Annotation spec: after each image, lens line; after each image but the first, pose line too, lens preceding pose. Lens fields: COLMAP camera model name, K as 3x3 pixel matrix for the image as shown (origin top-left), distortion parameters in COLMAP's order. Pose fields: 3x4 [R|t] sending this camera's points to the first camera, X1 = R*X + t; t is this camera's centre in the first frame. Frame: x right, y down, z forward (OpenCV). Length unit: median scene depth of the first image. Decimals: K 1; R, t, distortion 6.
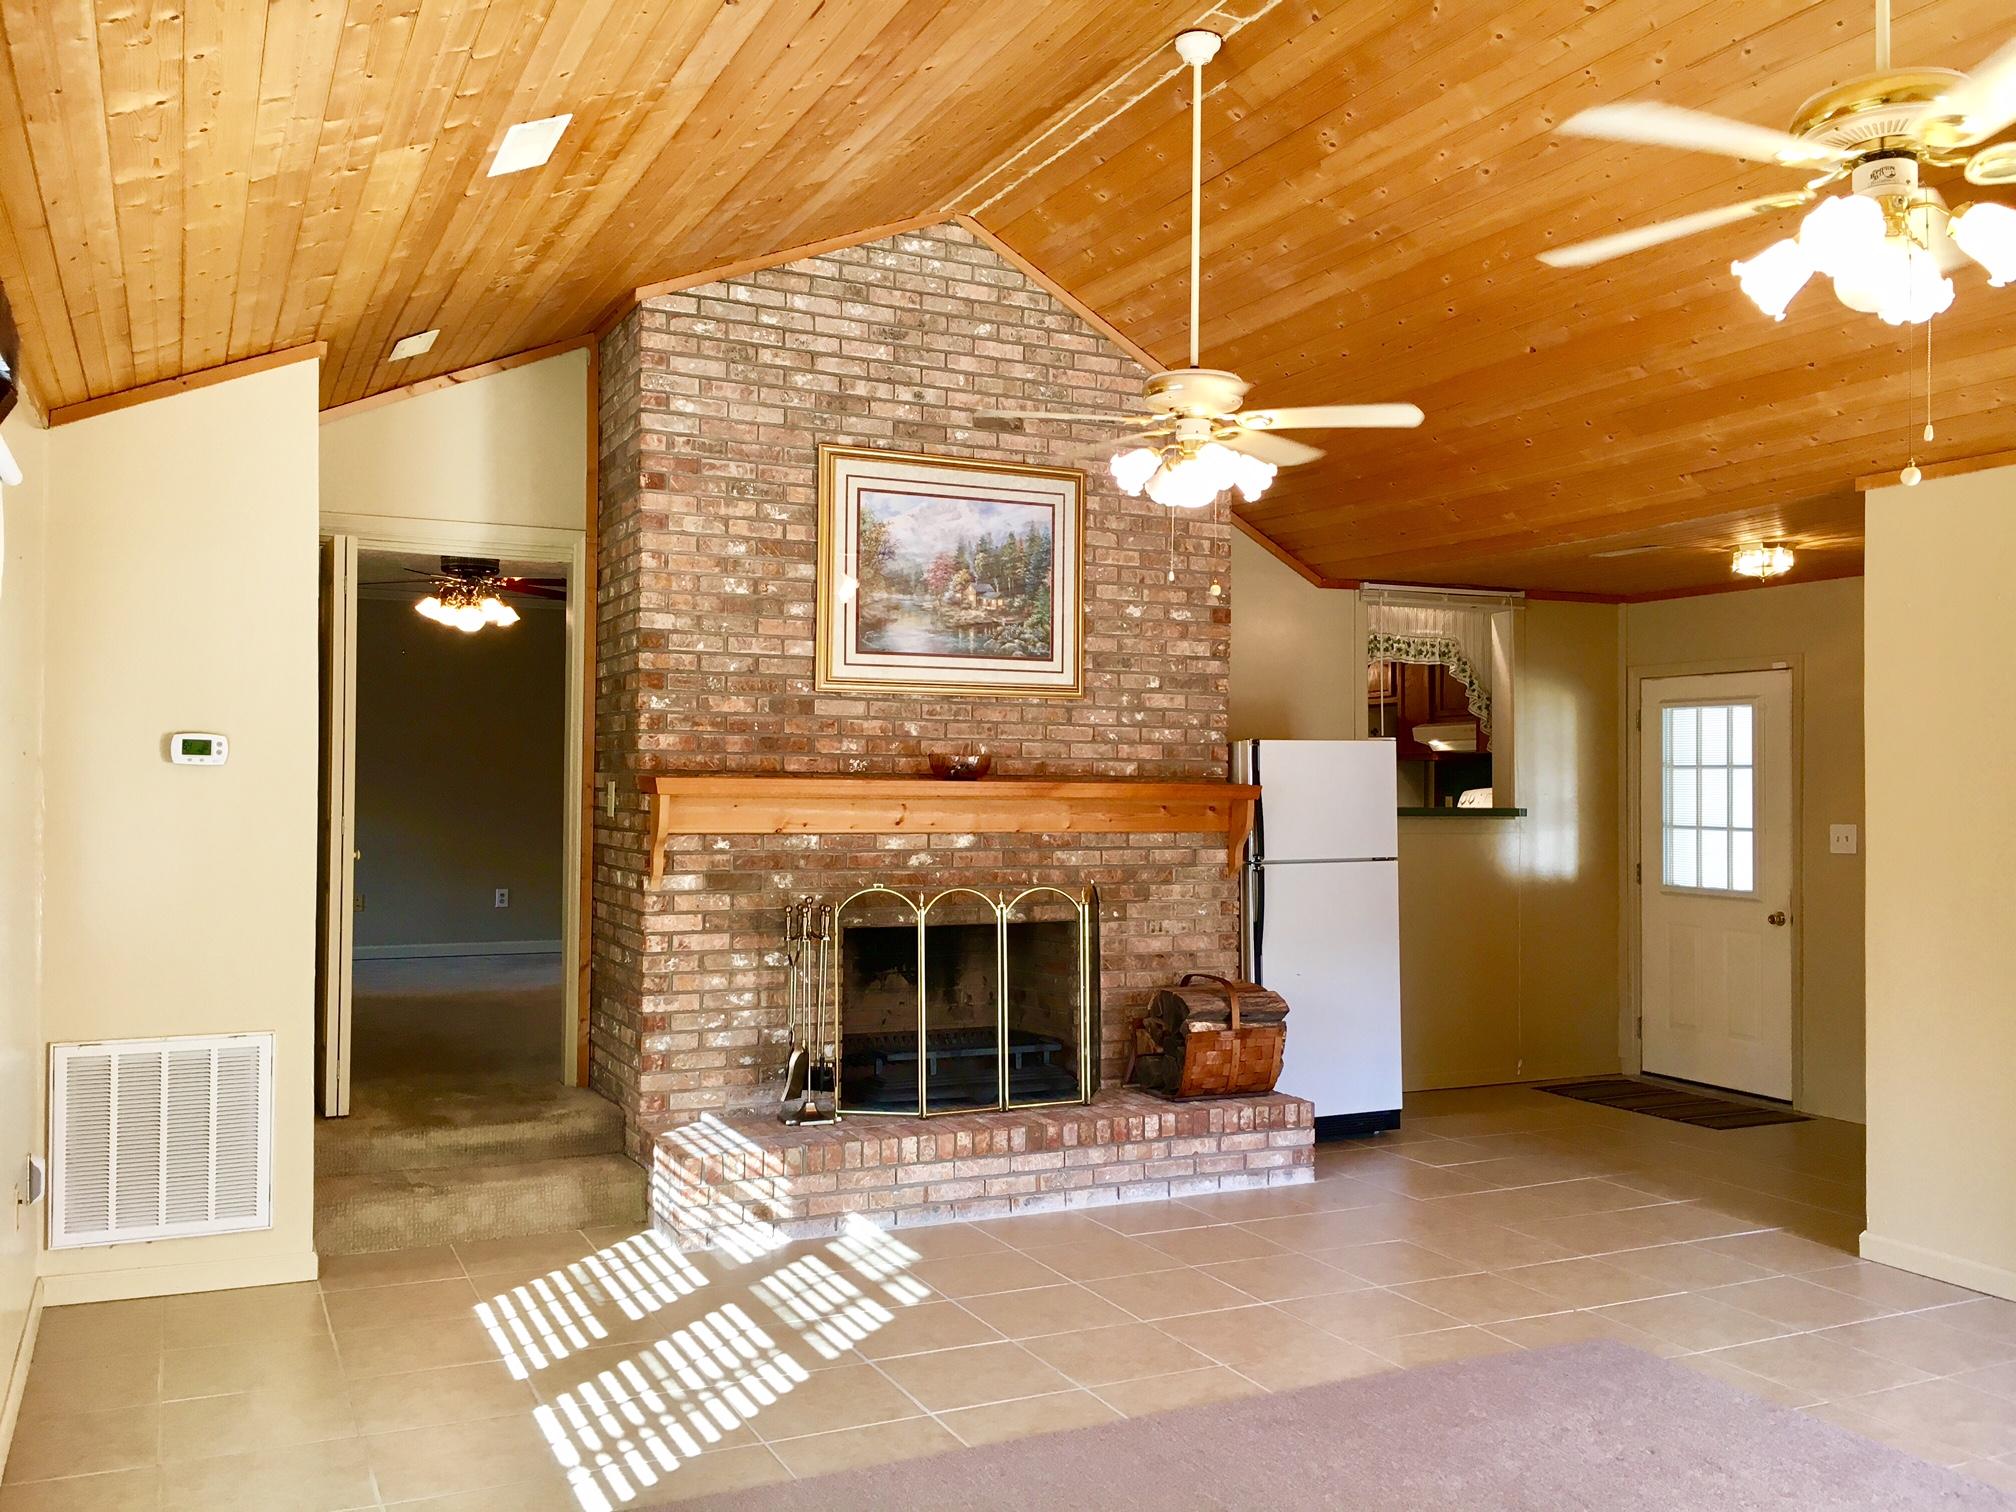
lens RADIAL K [[1722.2, 0, 1018.0], [0, 1722.2, 743.8], [0, 0, 1]] dist [0.077475, -0.104755]
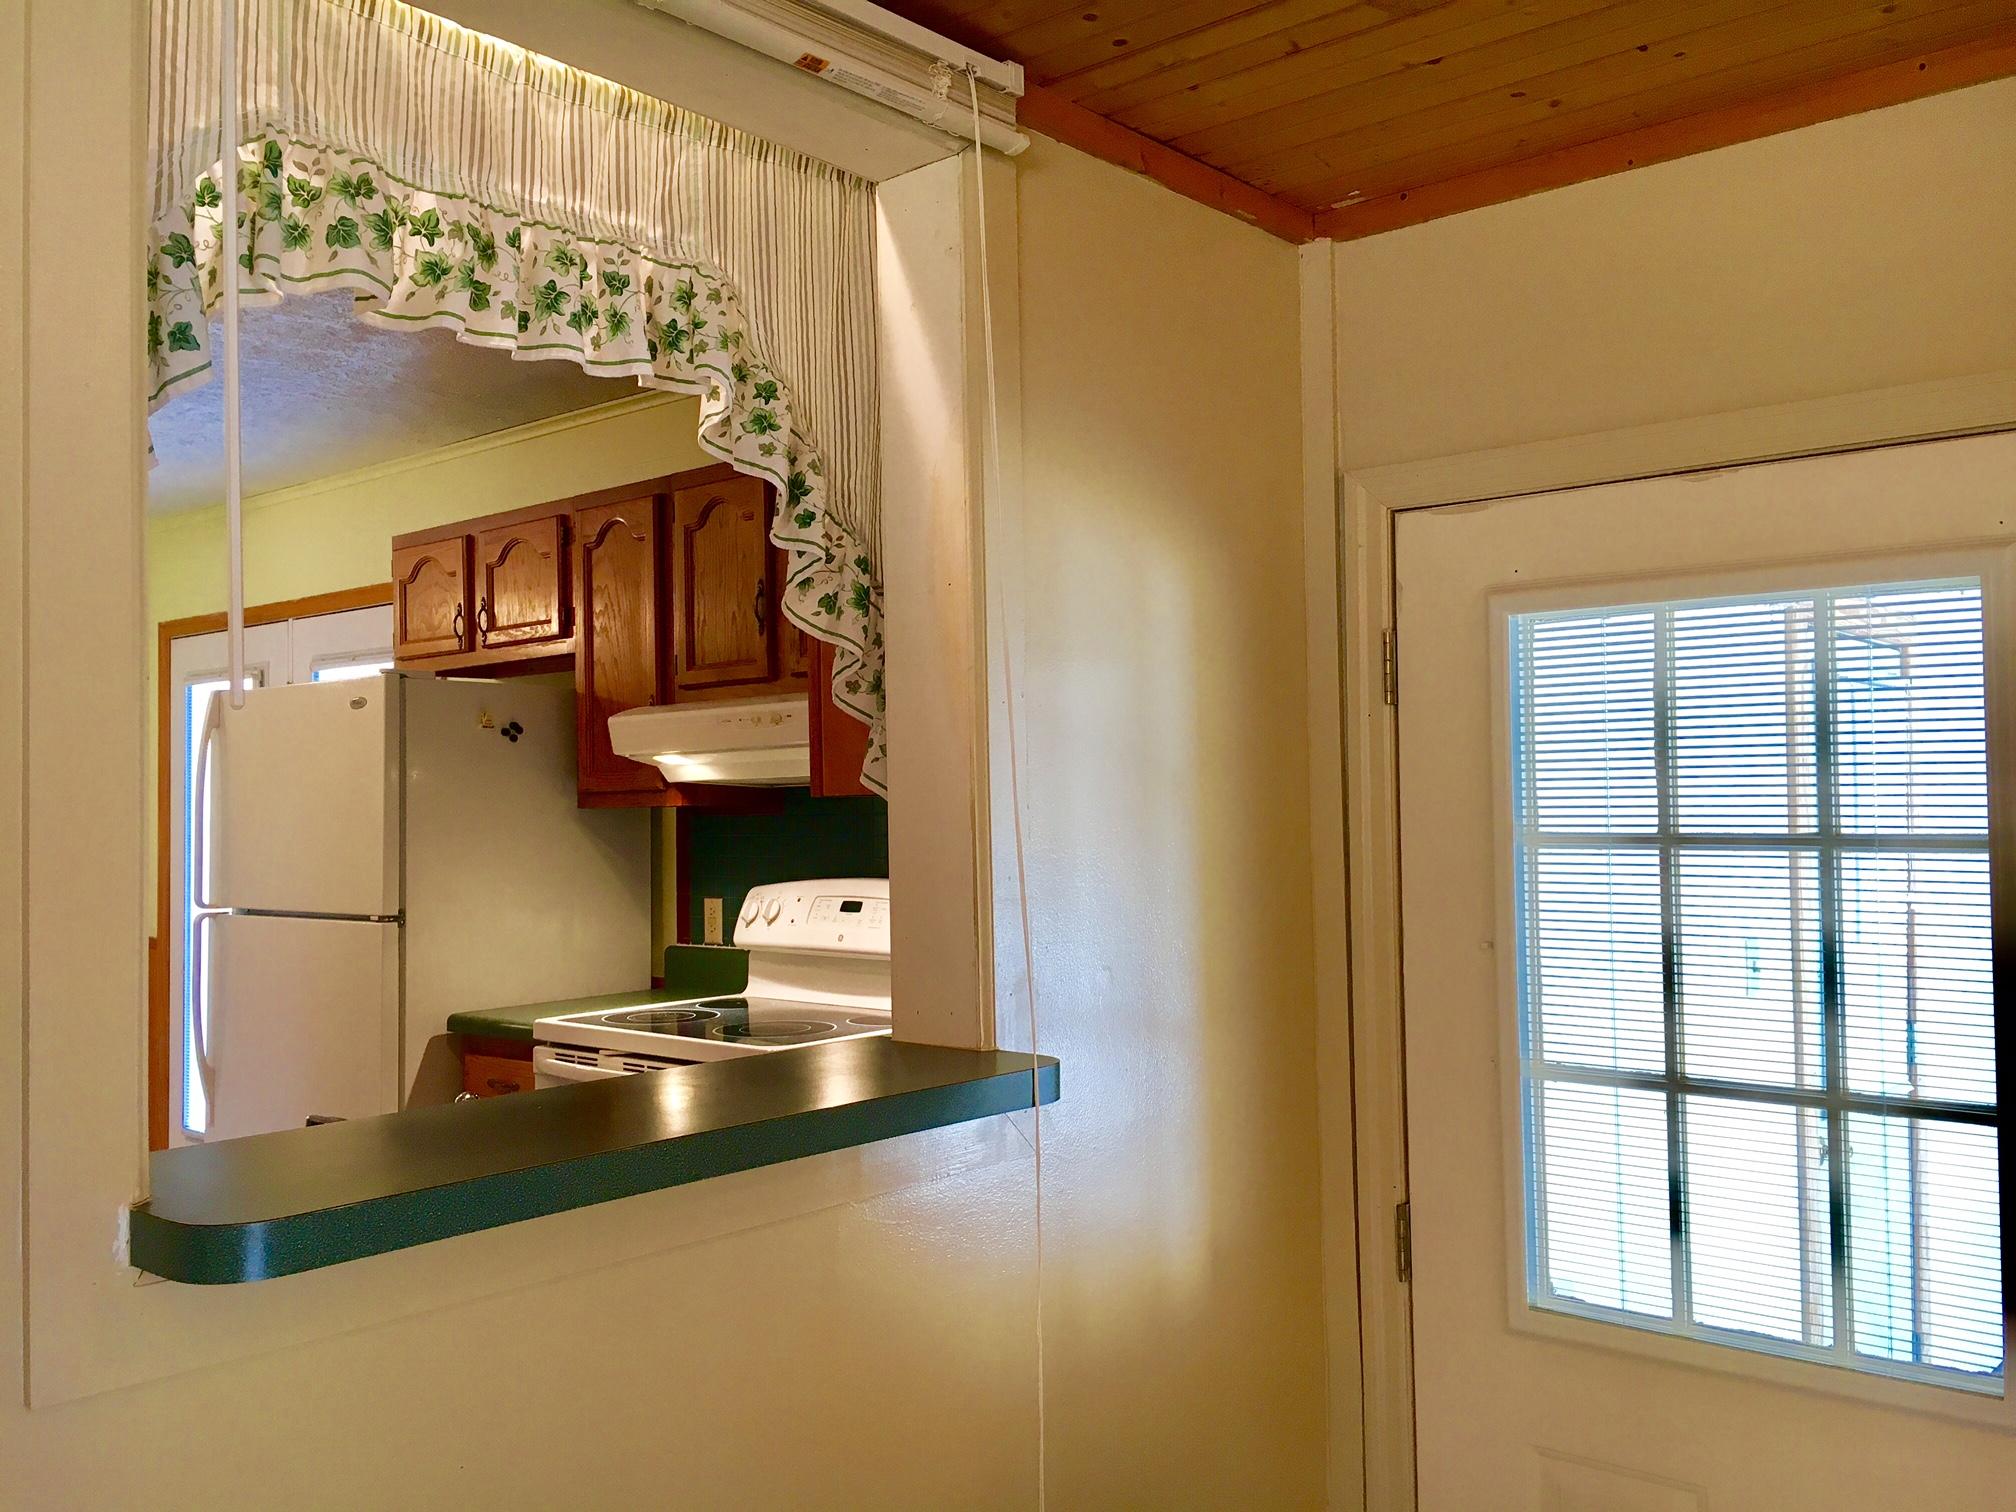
lens RADIAL K [[1722.2, 0, 1018.0], [0, 1722.2, 743.8], [0, 0, 1]] dist [0.077475, -0.104755]
pose [[0.914689, -0.007153, 0.404095, 0.201394], [0.011167, 0.999909, -0.007578, -0.000118], [-0.404004, 0.011444, 0.914686, 0.798843]]
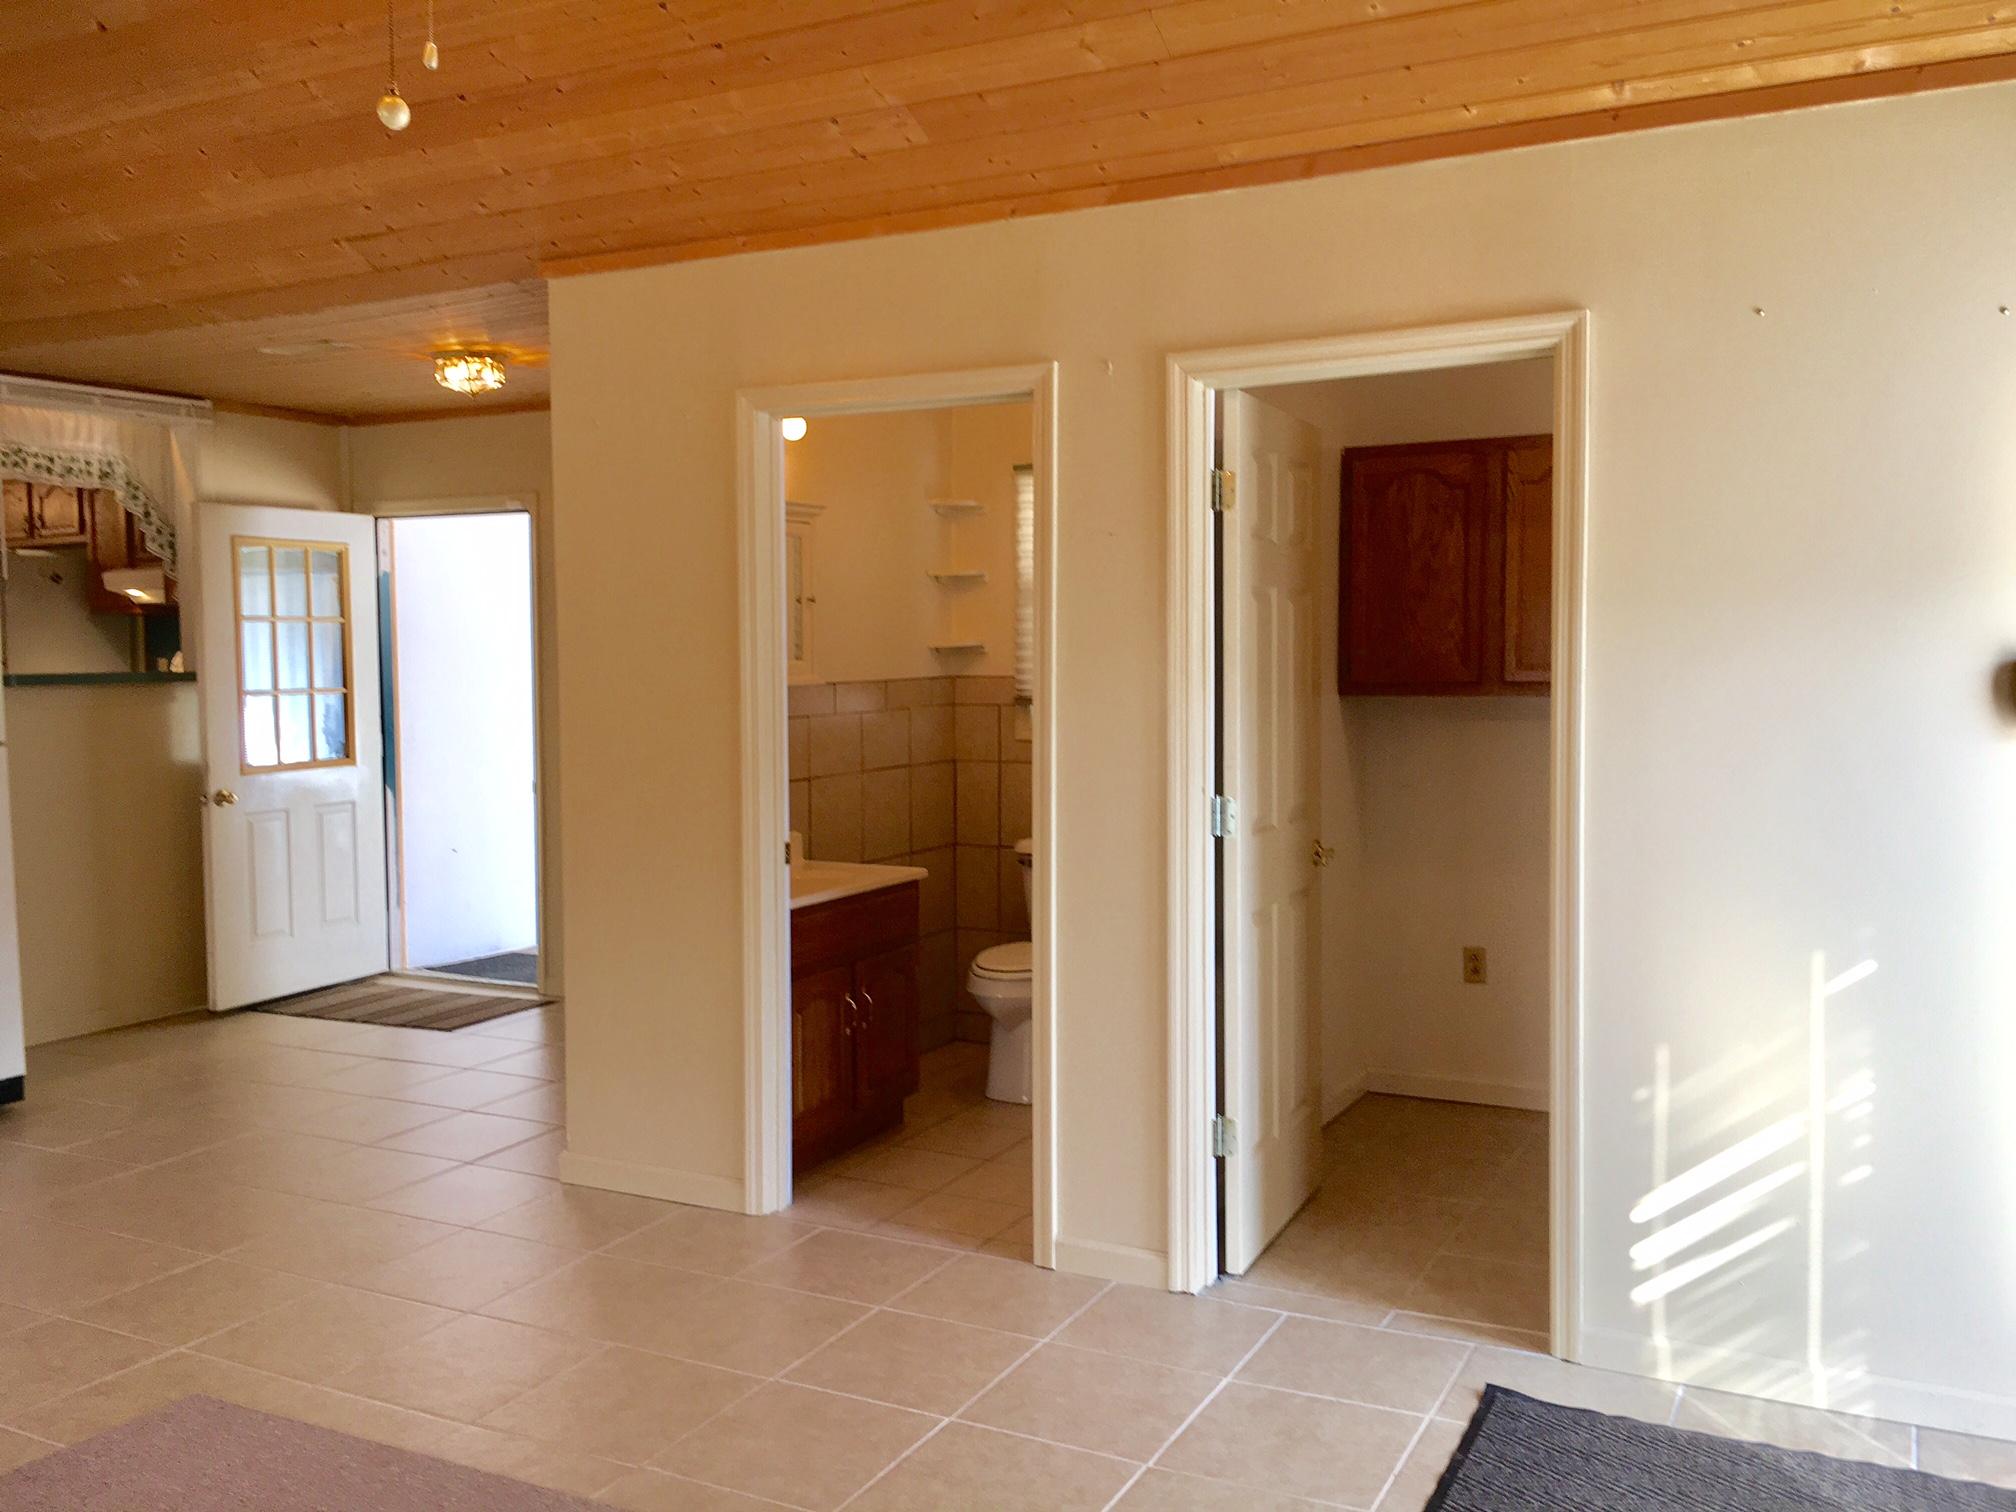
lens RADIAL K [[1722.2, 0, 1018.0], [0, 1722.2, 743.8], [0, 0, 1]] dist [0.077475, -0.104755]
pose [[0.801235, -0.046998, 0.596501, 0.102223], [-0.001467, 0.996753, 0.080505, 0.004784], [-0.598348, -0.065379, 0.798565, 0.121826]]
